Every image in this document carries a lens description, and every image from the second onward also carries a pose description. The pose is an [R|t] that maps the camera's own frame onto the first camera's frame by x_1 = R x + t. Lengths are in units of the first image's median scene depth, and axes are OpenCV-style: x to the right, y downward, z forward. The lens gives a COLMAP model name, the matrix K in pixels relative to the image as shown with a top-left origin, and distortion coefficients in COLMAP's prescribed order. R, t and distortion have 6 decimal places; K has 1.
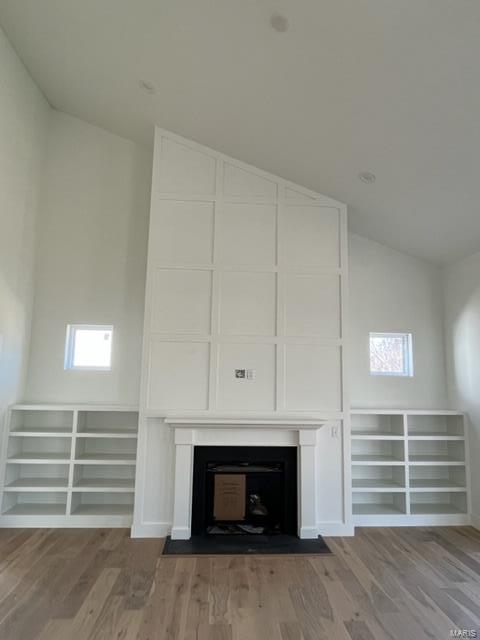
lens RADIAL K [[401.2, 0, 238.7], [0, 401.2, 318.7], [0, 0, 1]] dist [-0.002969, 0.002711]
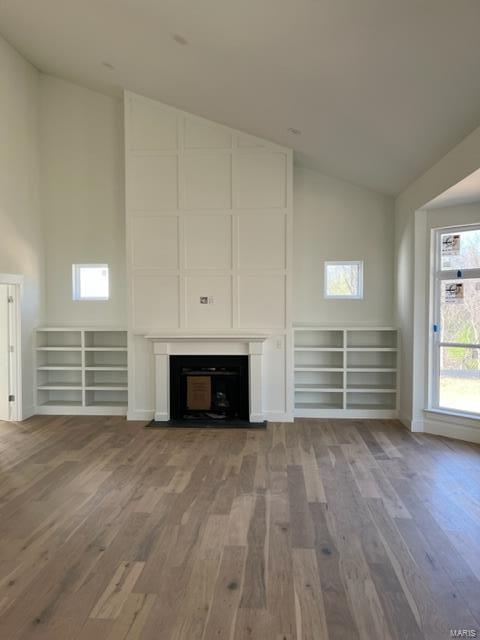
lens RADIAL K [[485.0, 0, 242.1], [0, 485.0, 318.9], [0, 0, 1]] dist [0.038117, -0.041925]
pose [[0.989897, -0.019190, -0.140482, 0.339889], [0.042798, 0.985024, 0.167019, -0.053904], [0.135173, -0.171344, 0.975894, -0.484097]]
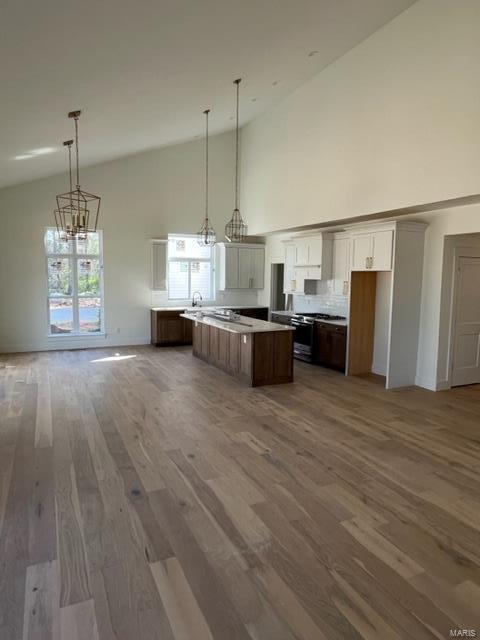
lens RADIAL K [[401.2, 0, 239.7], [0, 401.2, 321.3], [0, 0, 1]] dist [-0.002969, 0.002711]
pose [[-0.929036, 0.011545, -0.369809, 0.448811], [0.023138, 0.999370, -0.026930, 0.165657], [0.369265, -0.033575, -0.928718, 1.012899]]
